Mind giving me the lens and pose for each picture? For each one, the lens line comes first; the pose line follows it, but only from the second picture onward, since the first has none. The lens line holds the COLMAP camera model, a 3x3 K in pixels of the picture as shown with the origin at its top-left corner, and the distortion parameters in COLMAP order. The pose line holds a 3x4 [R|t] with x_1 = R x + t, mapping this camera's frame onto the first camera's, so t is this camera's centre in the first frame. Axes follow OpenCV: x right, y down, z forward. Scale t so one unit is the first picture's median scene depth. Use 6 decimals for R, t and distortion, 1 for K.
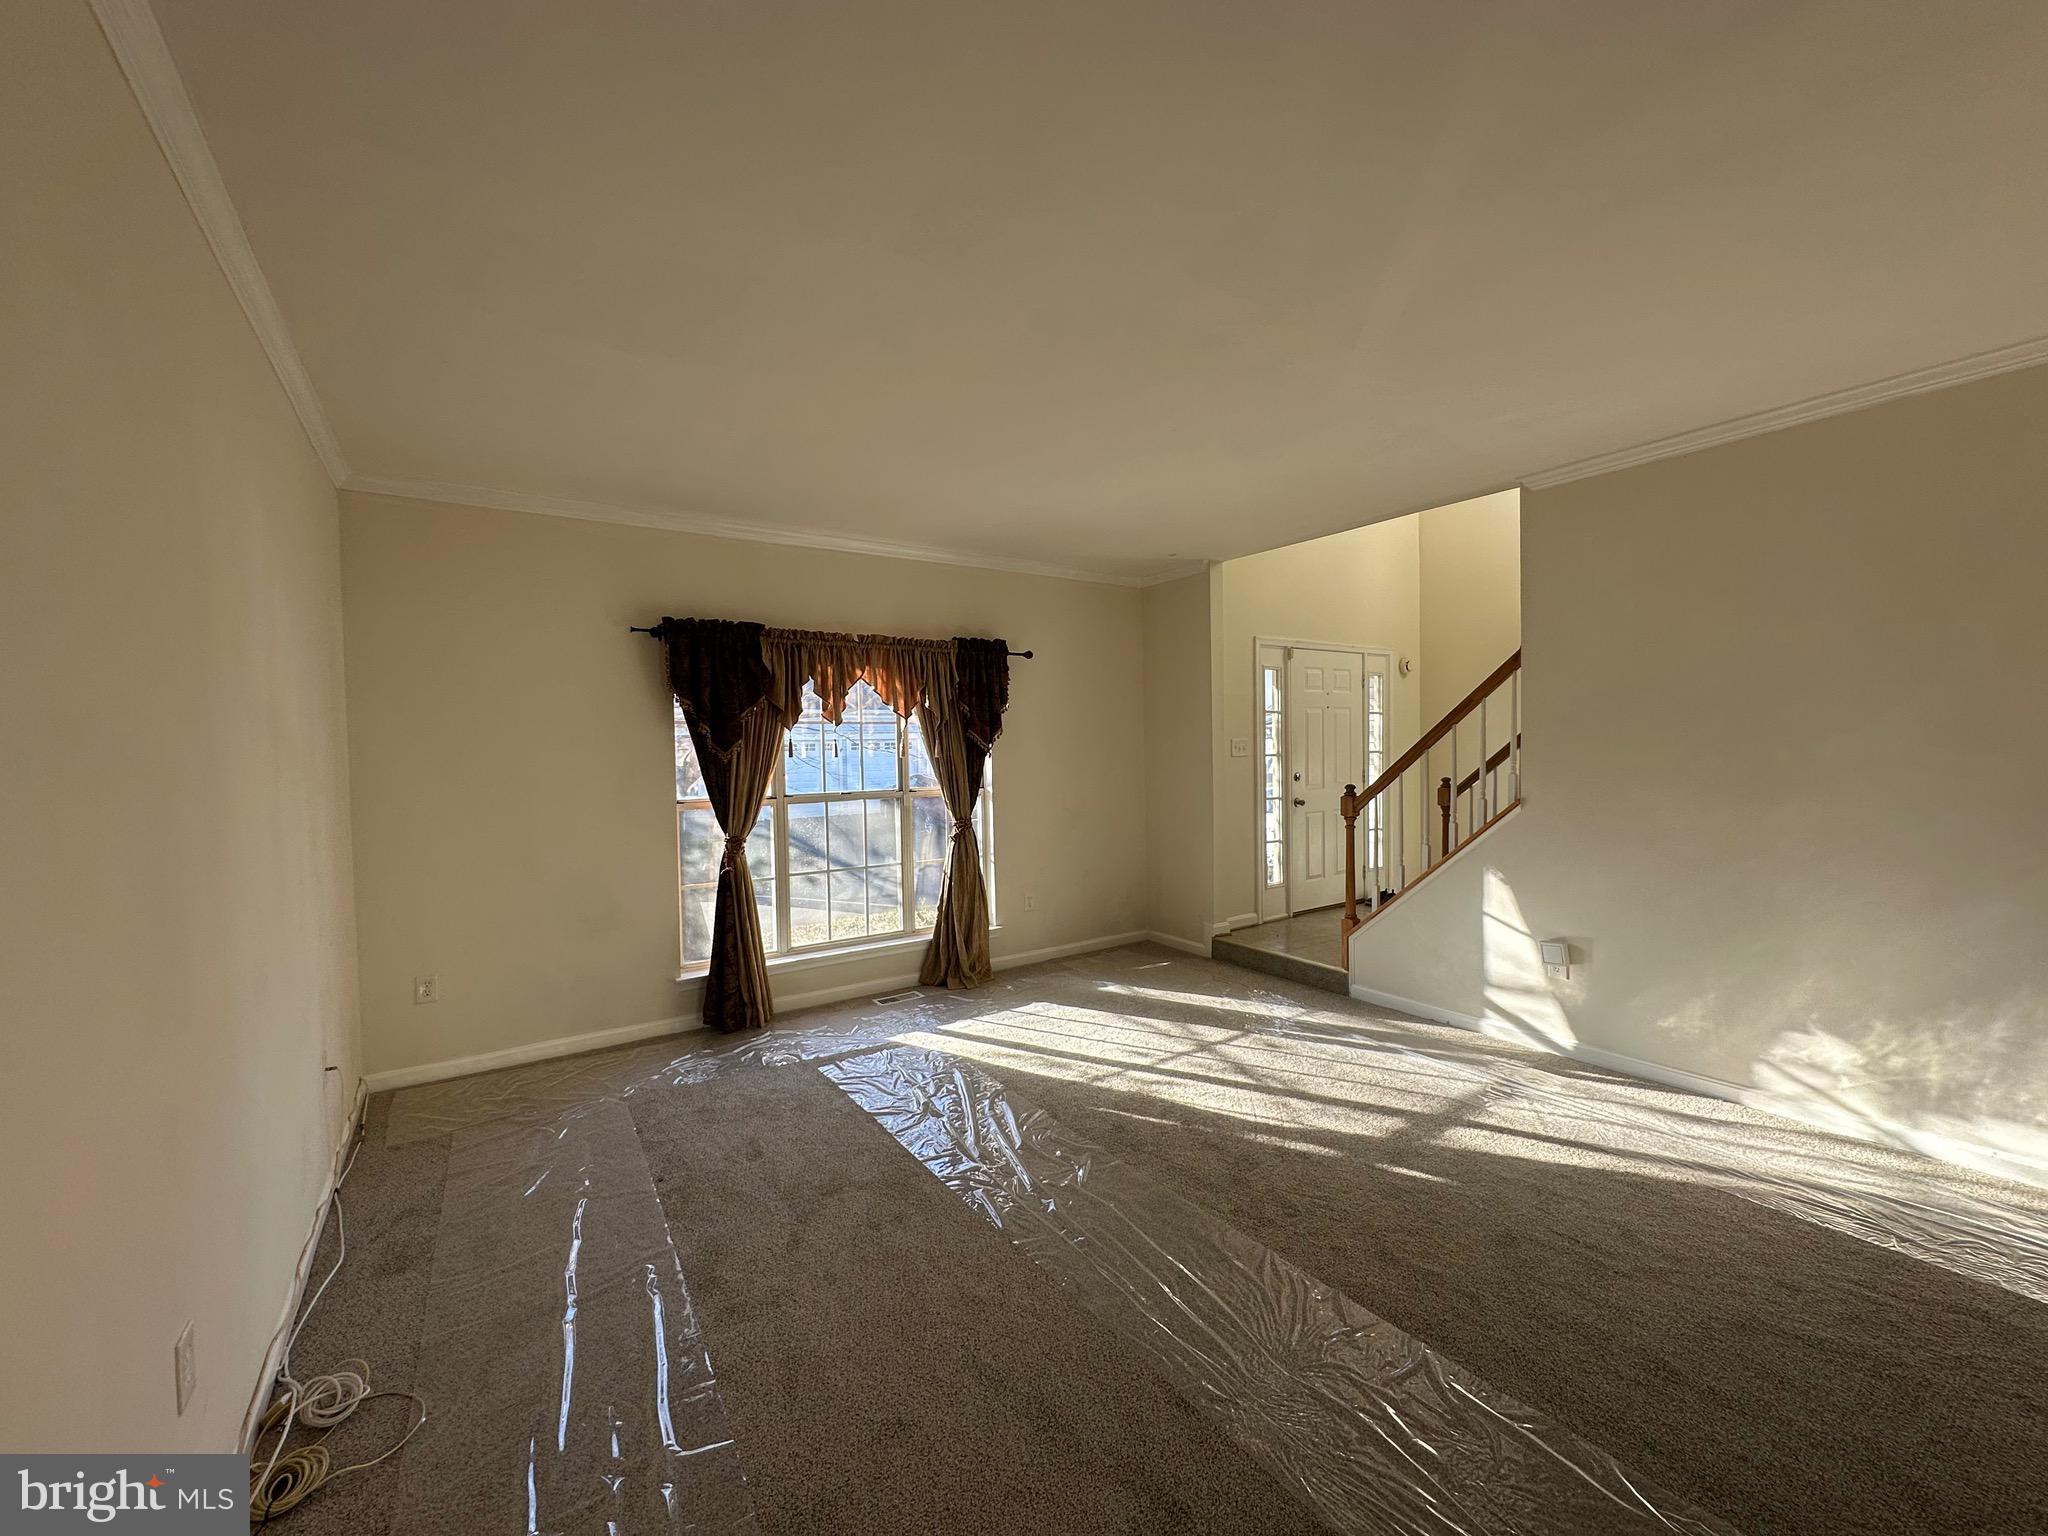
lens RADIAL K [[829.6, 0, 1024.0], [0, 829.6, 768.0], [0, 0, 1]] dist [0.001890, 0.000145]
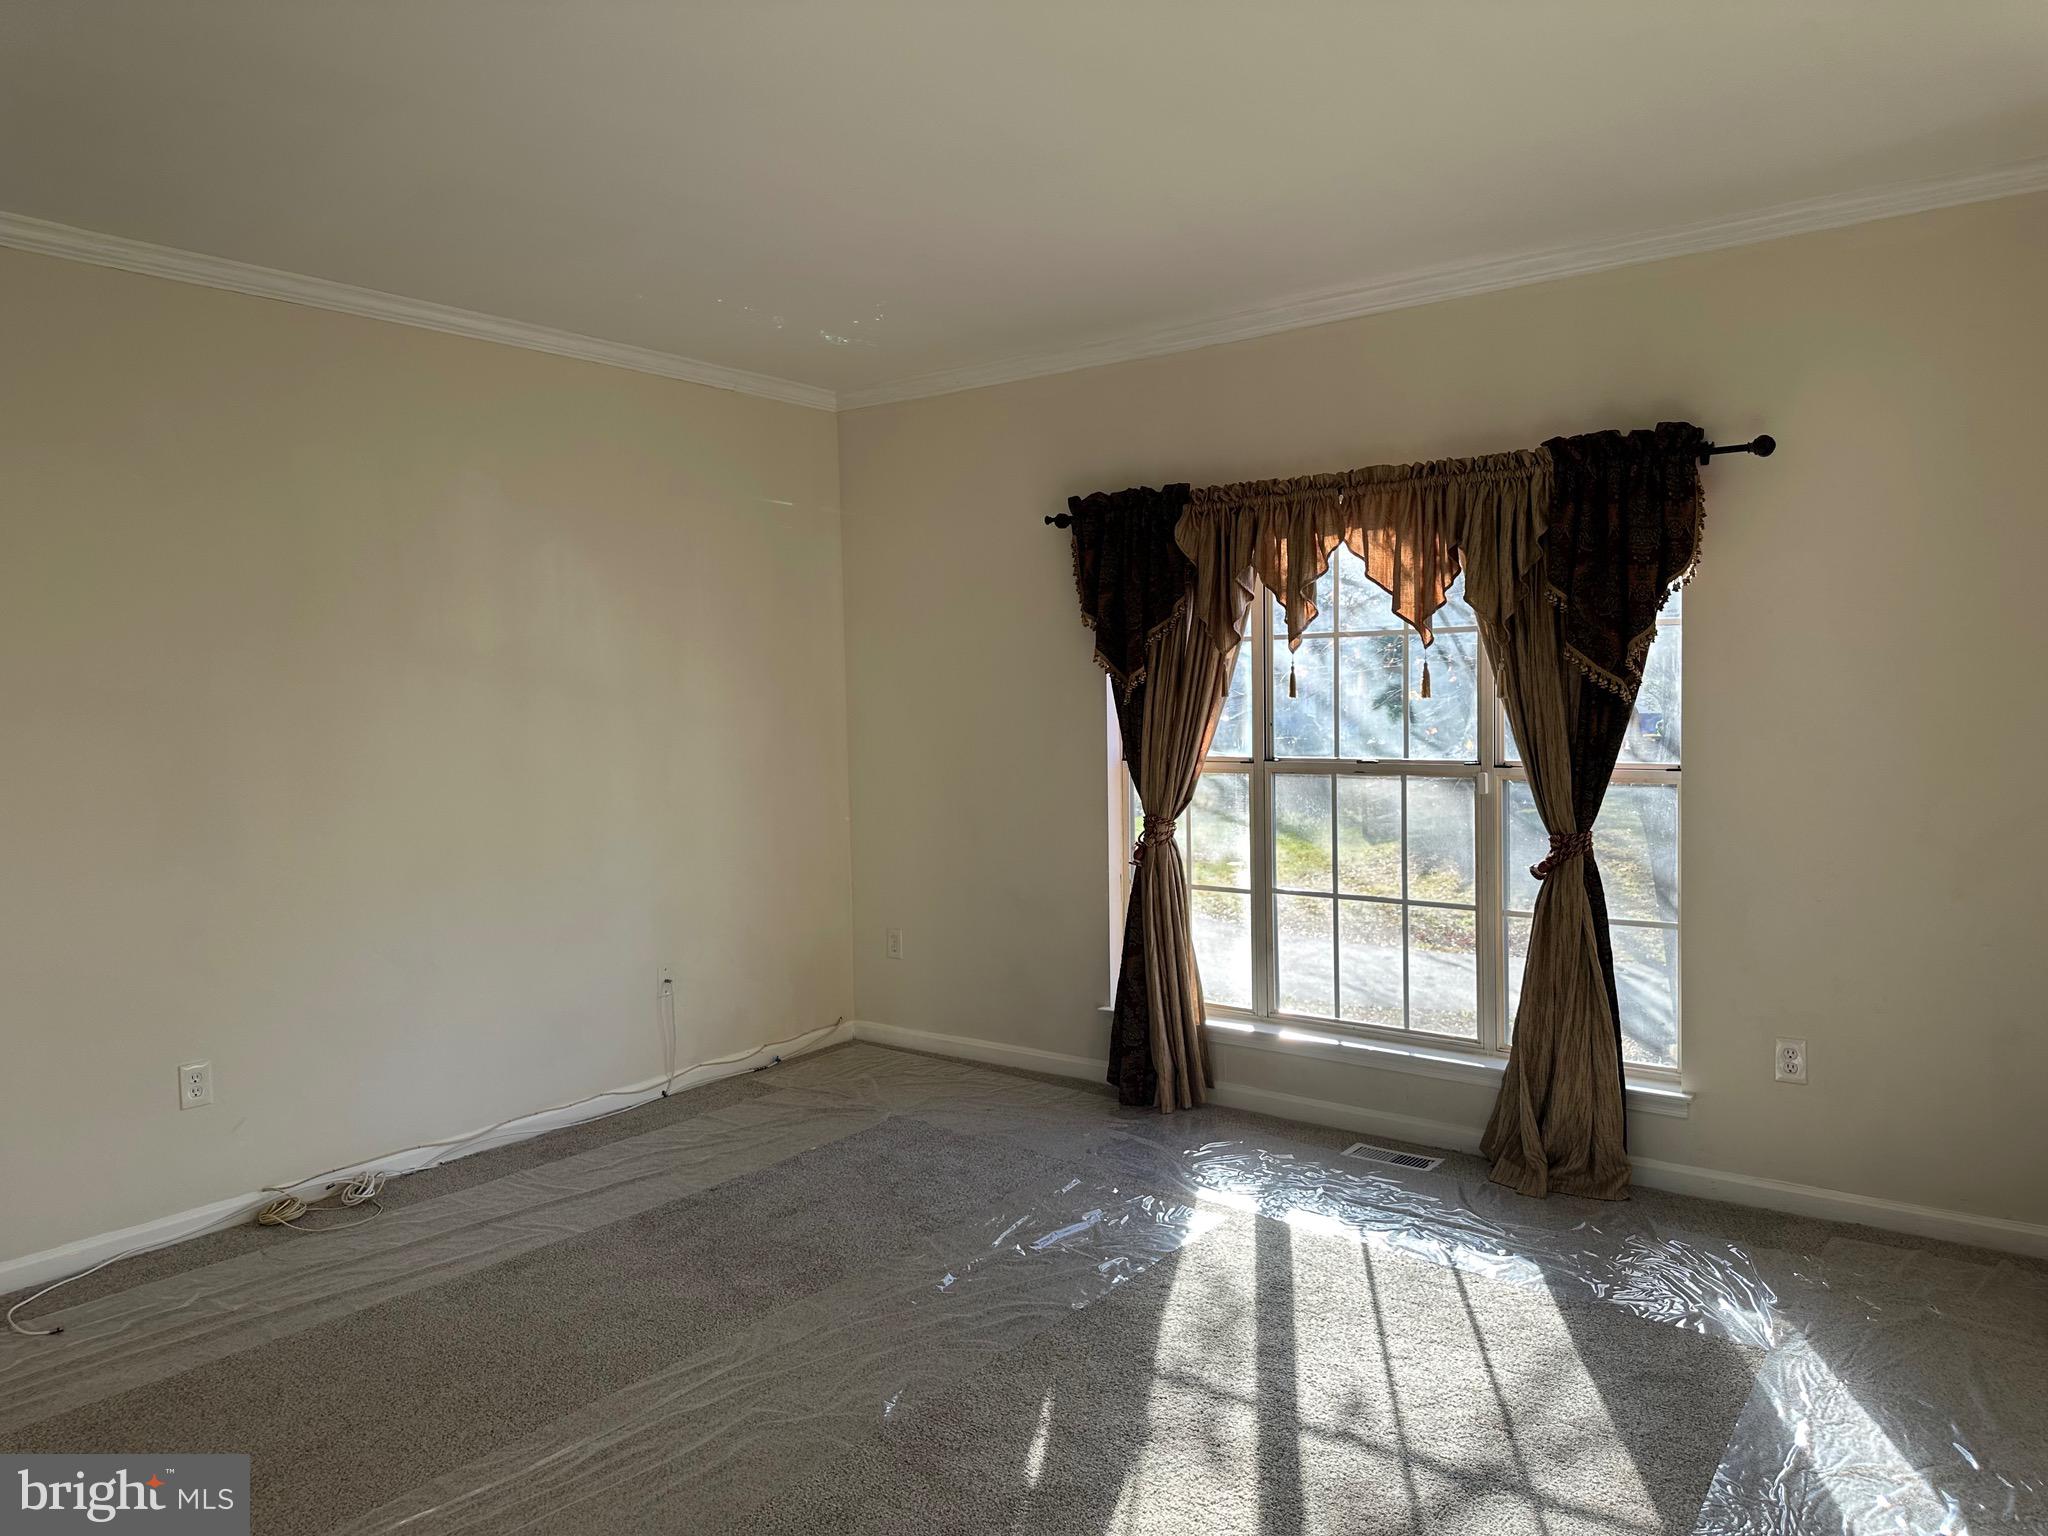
lens RADIAL K [[1450.8, 0, 1054.2], [0, 1450.8, 758.4], [0, 0, 1]] dist [0.132642, -0.196981]
pose [[0.326384, 0.059077, -0.943389, 0.644025], [-0.011080, 0.998216, 0.058677, -0.026787], [0.945172, -0.008698, 0.326456, 0.493750]]
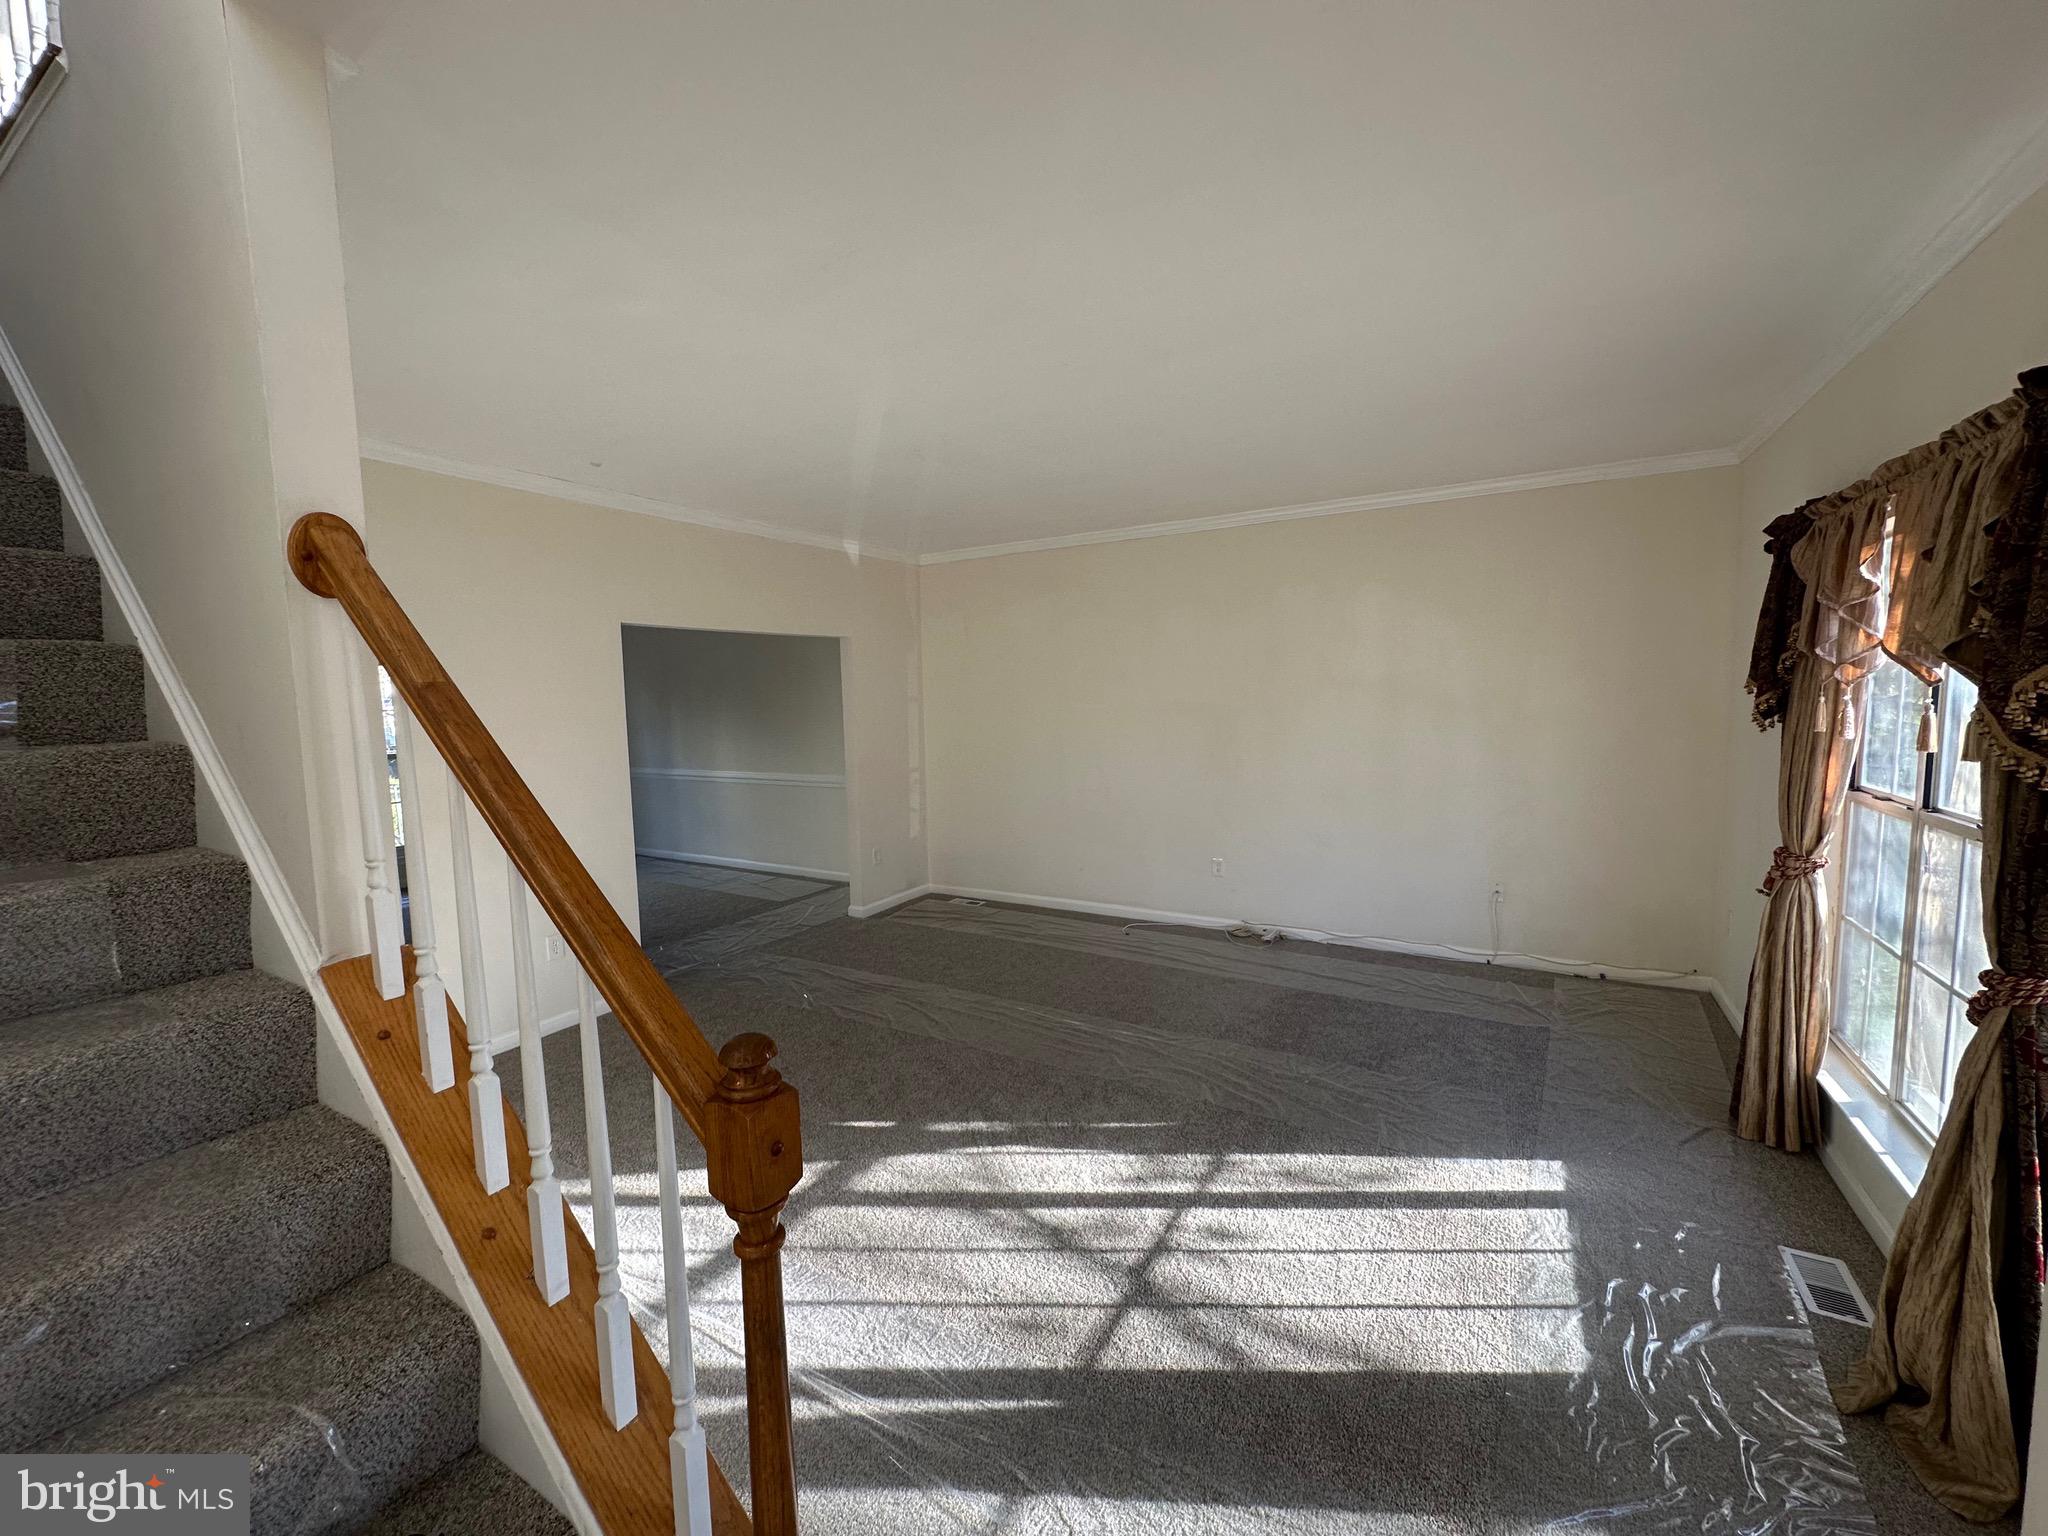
lens RADIAL K [[829.6, 0, 1024.0], [0, 829.6, 768.0], [0, 0, 1]] dist [0.001890, 0.000145]
pose [[-0.906133, 0.072546, -0.416726, 0.410168], [0.024023, 0.992419, 0.120530, -0.064228], [0.422311, 0.099205, -0.901006, 1.192026]]
